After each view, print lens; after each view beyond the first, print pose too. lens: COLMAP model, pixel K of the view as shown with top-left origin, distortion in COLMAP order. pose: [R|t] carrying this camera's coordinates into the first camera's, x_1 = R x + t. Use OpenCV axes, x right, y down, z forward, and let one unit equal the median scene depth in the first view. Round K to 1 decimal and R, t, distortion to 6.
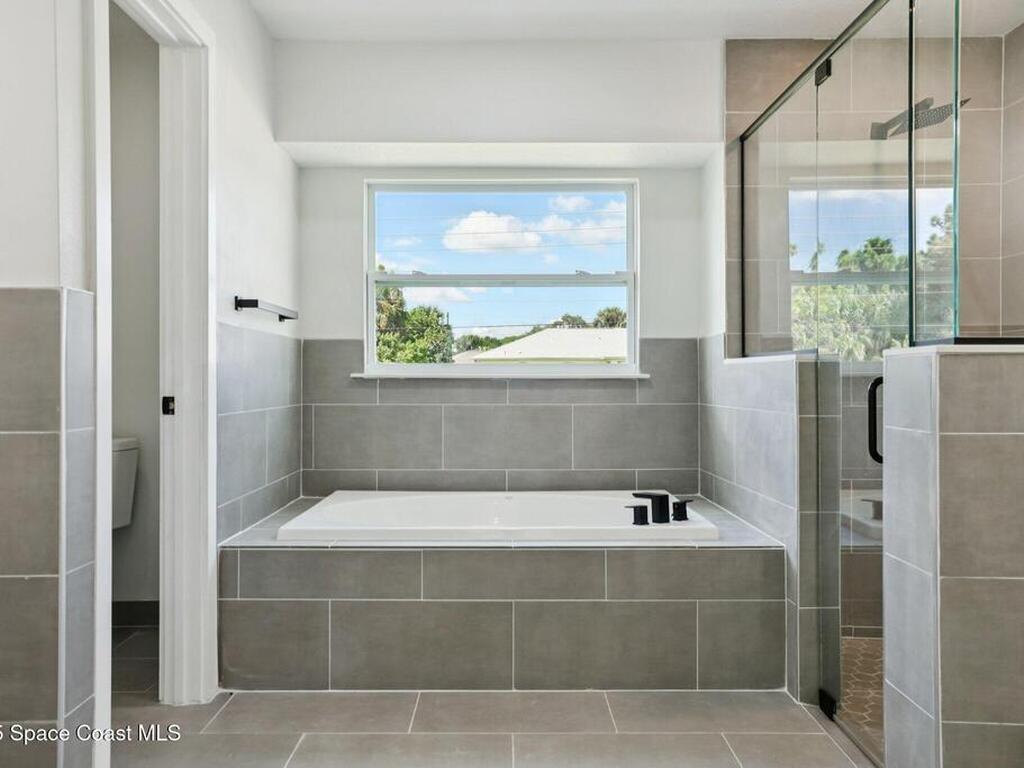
lens RADIAL K [[767.4, 0, 510.7], [0, 767.4, 379.0], [0, 0, 1]] dist [-0.000287, 0.001519]
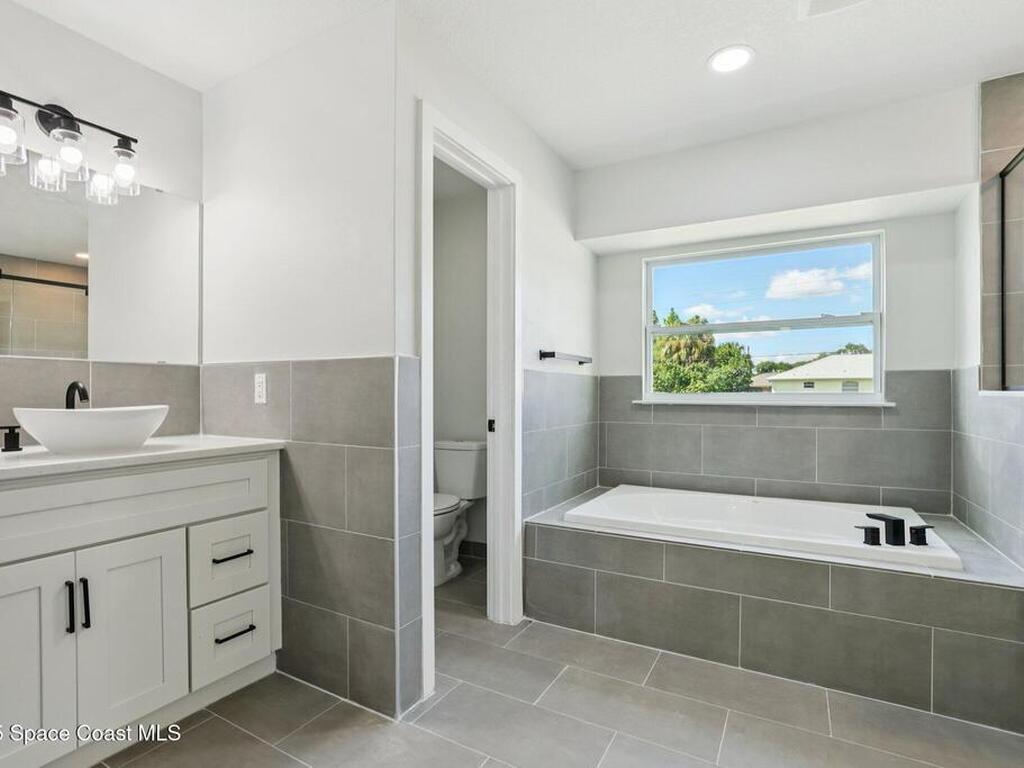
lens RADIAL K [[510.0, 0, 513.6], [0, 510.0, 394.6], [0, 0, 1]] dist [-0.051290, 0.021649]
pose [[0.868237, 0.003891, -0.496135, 0.069263], [-0.002603, 0.999991, 0.003288, -0.022940], [0.496143, -0.001563, 0.868239, 0.114503]]
